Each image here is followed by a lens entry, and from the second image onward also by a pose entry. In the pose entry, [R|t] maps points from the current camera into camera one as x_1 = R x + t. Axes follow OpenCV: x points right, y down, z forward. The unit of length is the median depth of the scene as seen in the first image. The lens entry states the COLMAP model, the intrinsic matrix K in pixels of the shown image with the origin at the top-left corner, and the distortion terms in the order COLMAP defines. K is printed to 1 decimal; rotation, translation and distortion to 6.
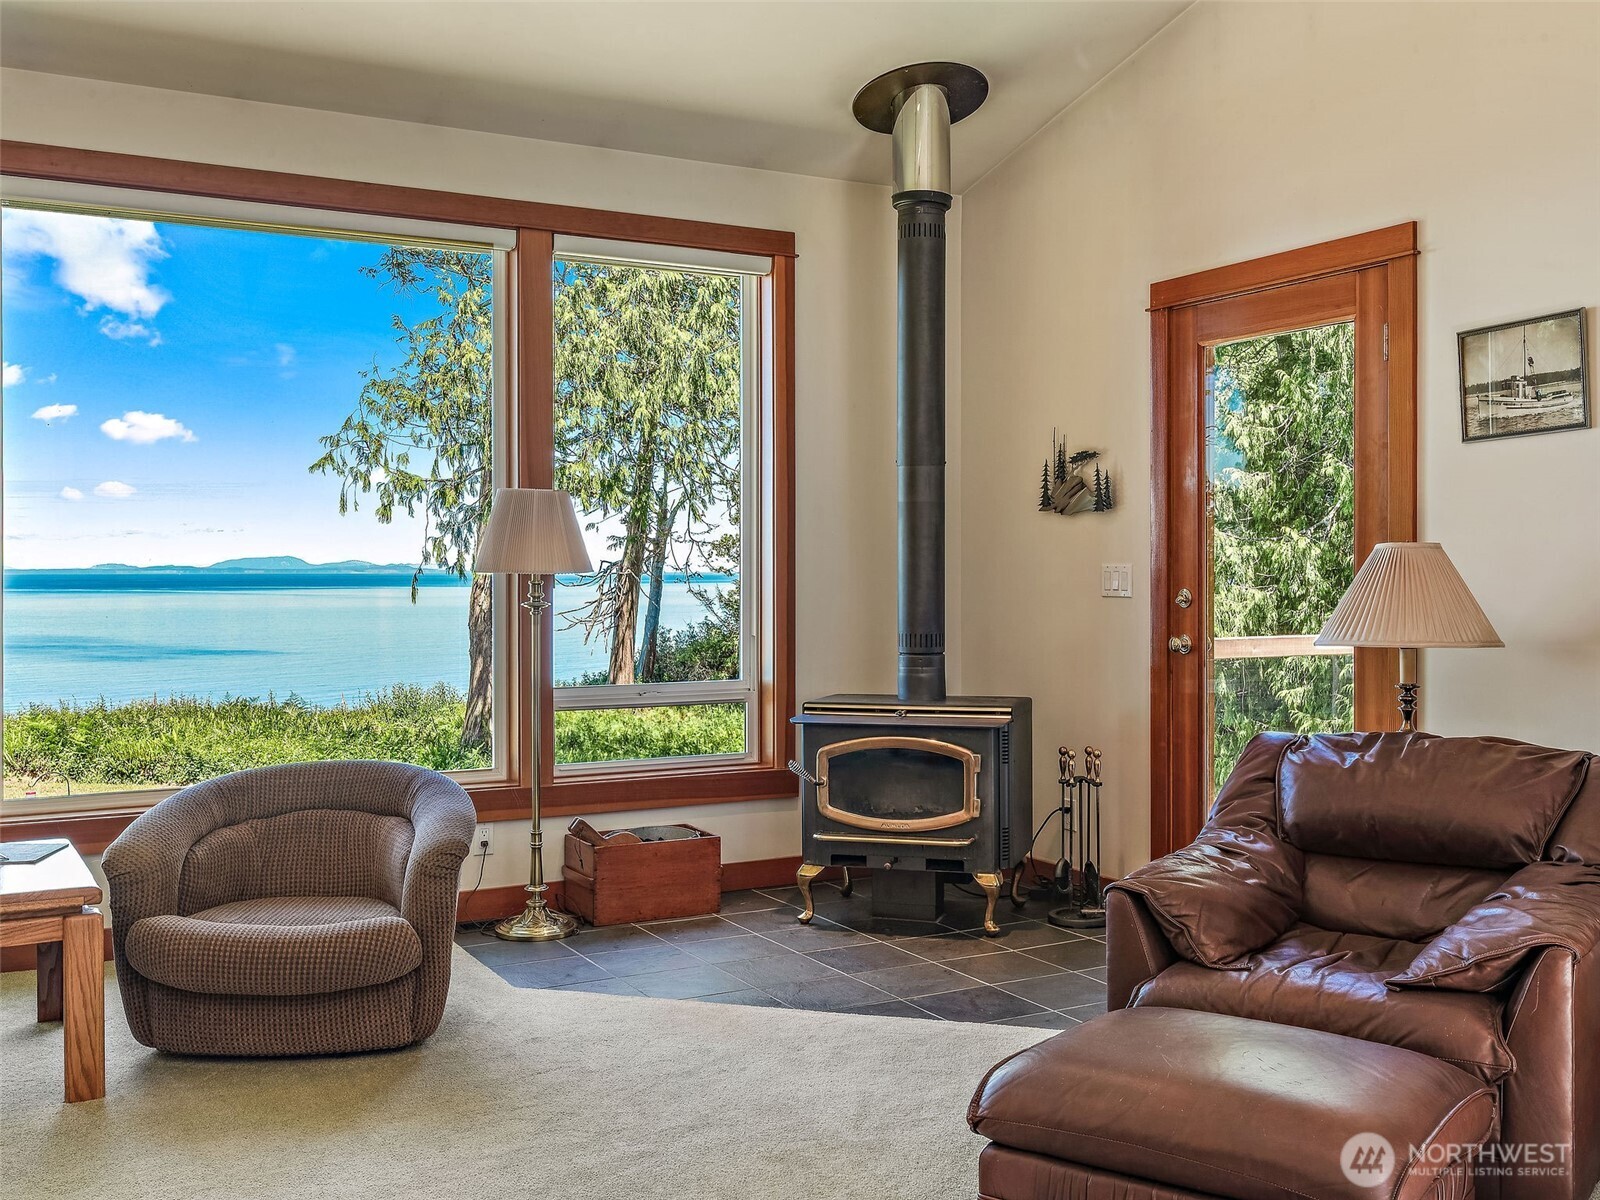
lens RADIAL K [[1561.4, 0, 800.0], [0, 1561.4, 600.0], [0, 0, 1]] dist [-0.028638, -0.020108]
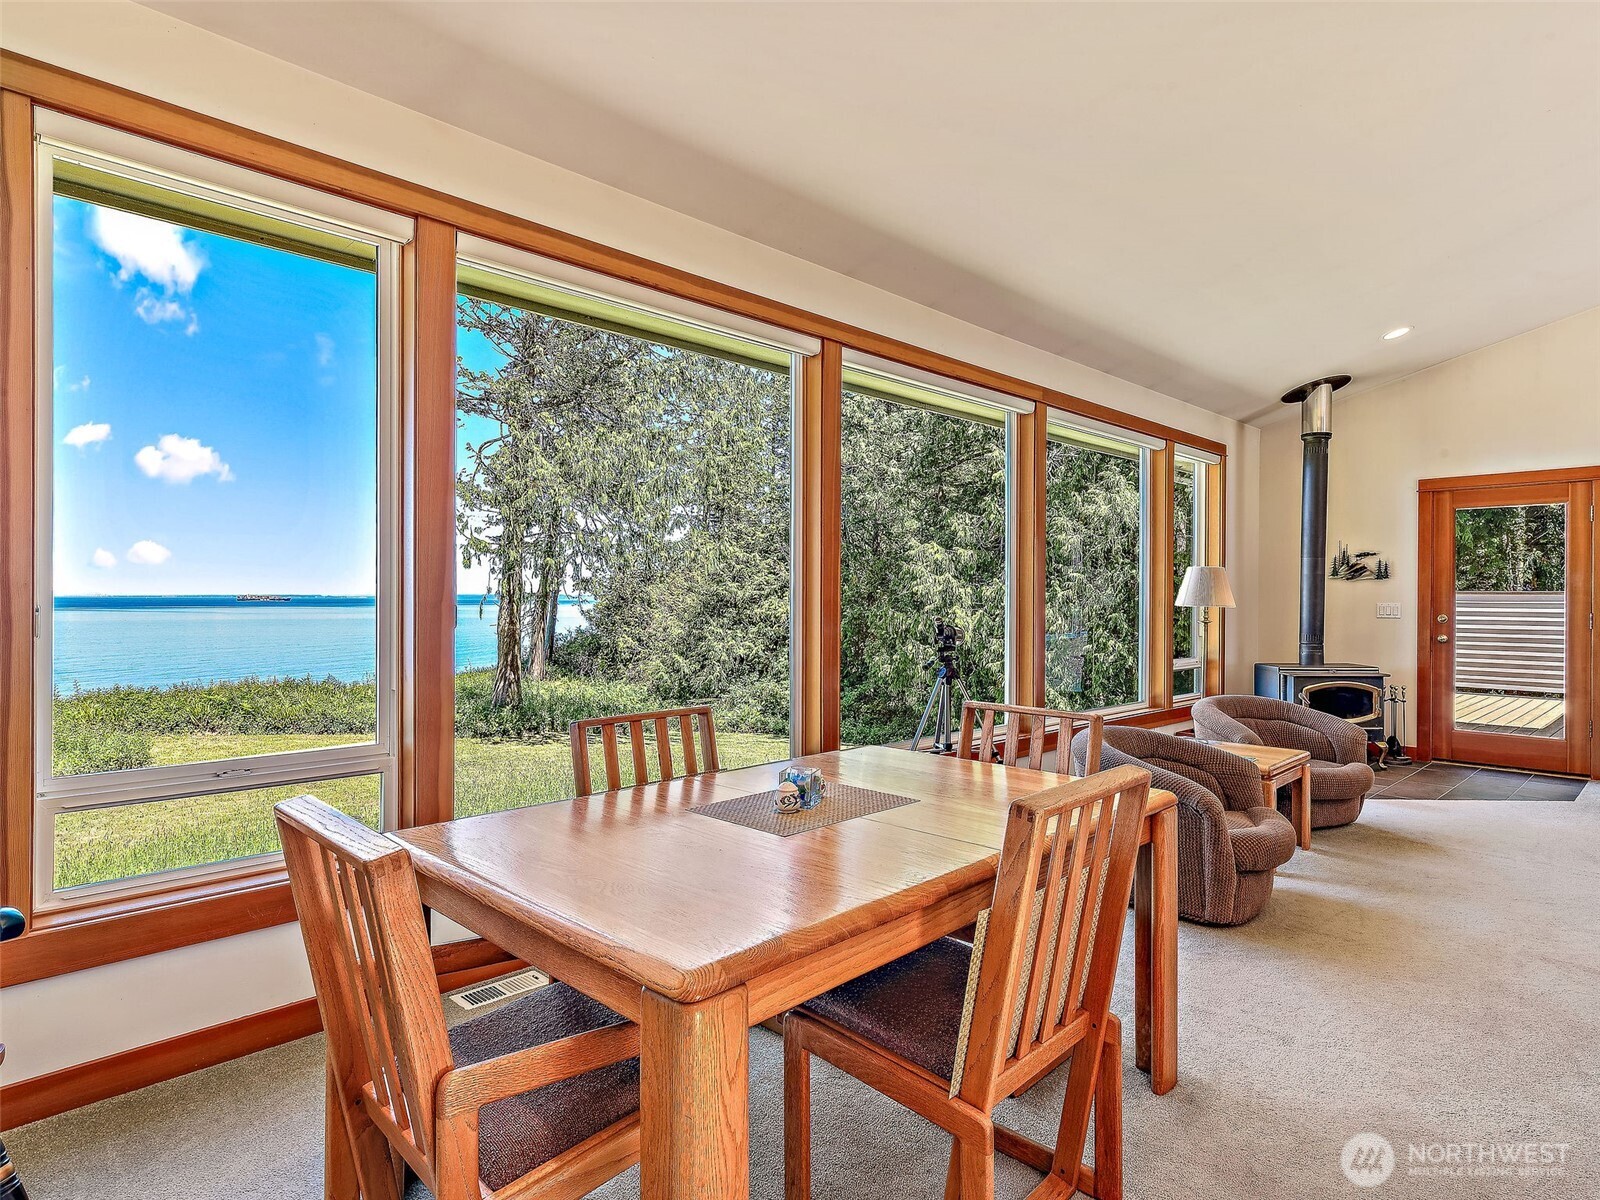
lens RADIAL K [[900.2, 0, 800.0], [0, 900.2, 600.0], [0, 0, 1]] dist [-0.003136, -0.000013]
pose [[0.965548, 0.005685, 0.260165, -0.998681], [-0.001177, 0.999847, -0.017481, -0.004398], [-0.260224, 0.016572, 0.965406, -0.025910]]
